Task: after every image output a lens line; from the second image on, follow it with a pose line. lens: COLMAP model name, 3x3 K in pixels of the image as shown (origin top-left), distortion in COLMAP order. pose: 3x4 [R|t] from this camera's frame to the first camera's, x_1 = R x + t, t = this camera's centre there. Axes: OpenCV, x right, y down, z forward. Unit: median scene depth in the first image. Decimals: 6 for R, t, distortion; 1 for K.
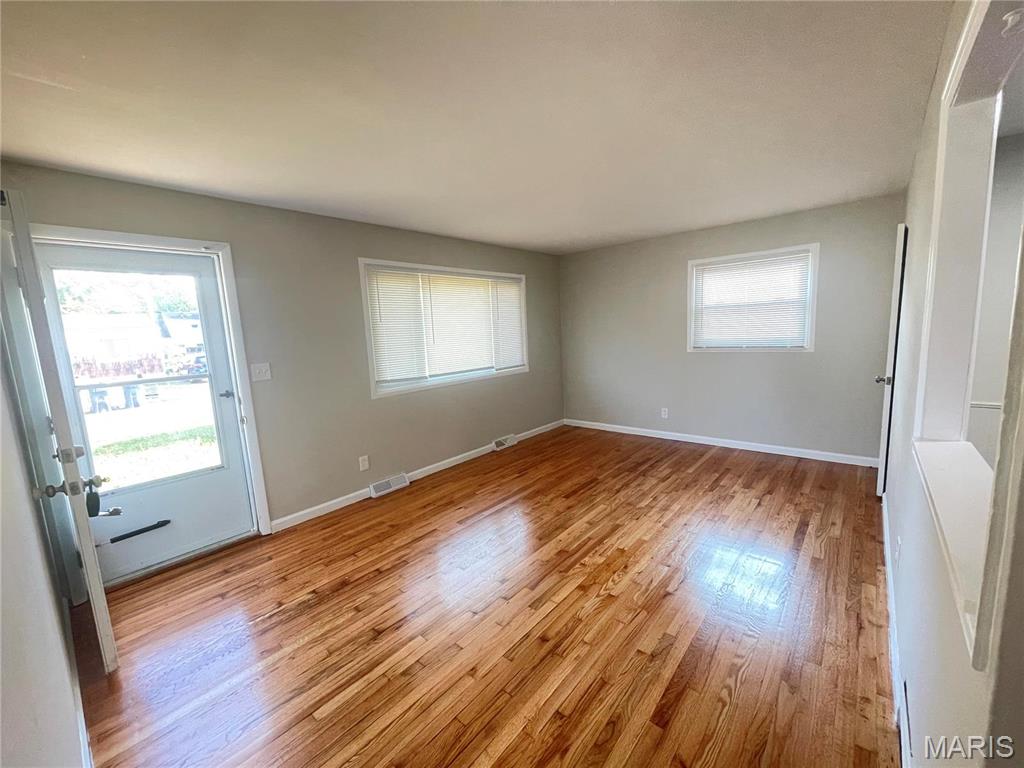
lens RADIAL K [[412.2, 0, 507.8], [0, 412.2, 385.7], [0, 0, 1]] dist [0.001149, -0.000130]
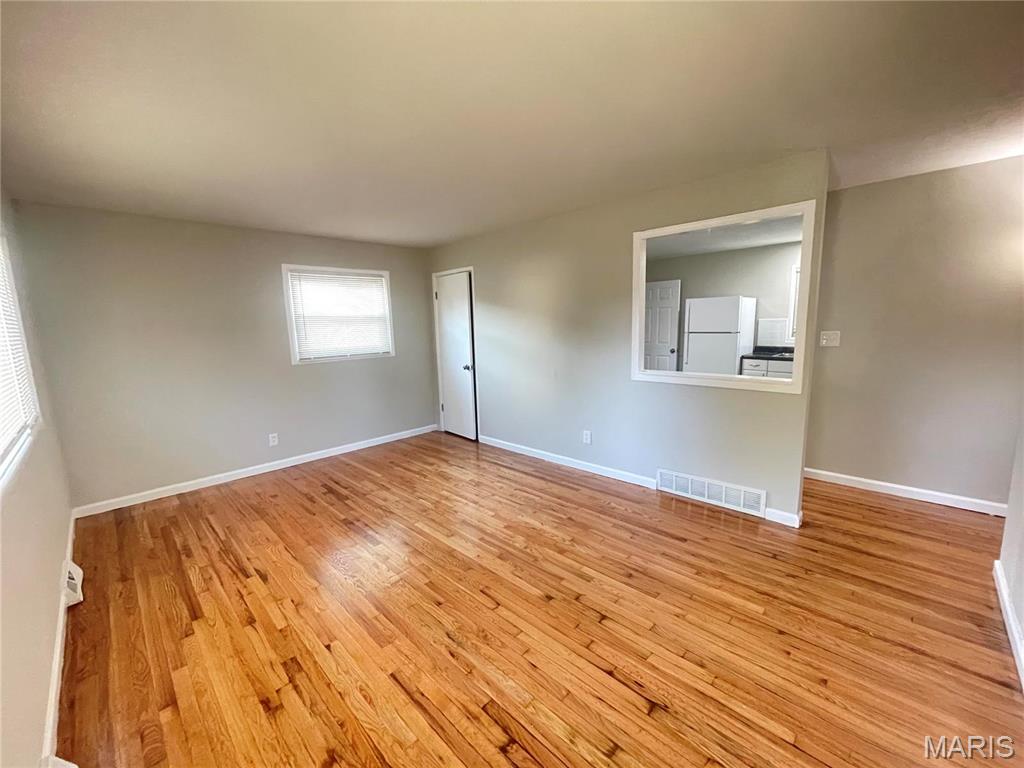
lens RADIAL K [[412.2, 0, 507.8], [0, 412.2, 385.7], [0, 0, 1]] dist [0.001149, -0.000130]
pose [[0.067899, -0.103456, 0.992314, -0.561155], [0.166910, 0.981770, 0.090936, -0.052626], [-0.983631, 0.159452, 0.083929, 0.604395]]
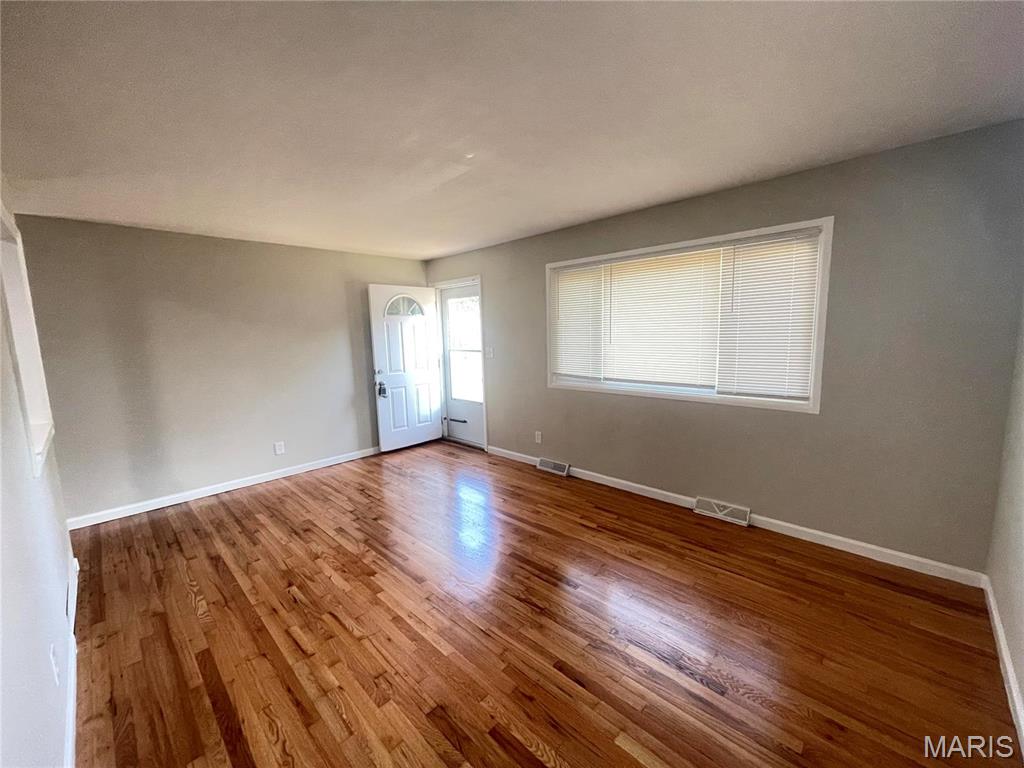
lens RADIAL K [[412.2, 0, 507.8], [0, 412.2, 385.7], [0, 0, 1]] dist [0.001149, -0.000130]
pose [[-0.060369, 0.182684, -0.981316, 0.799750], [-0.106972, 0.976264, 0.188324, -0.175034], [0.992428, 0.116342, -0.039394, 0.930221]]
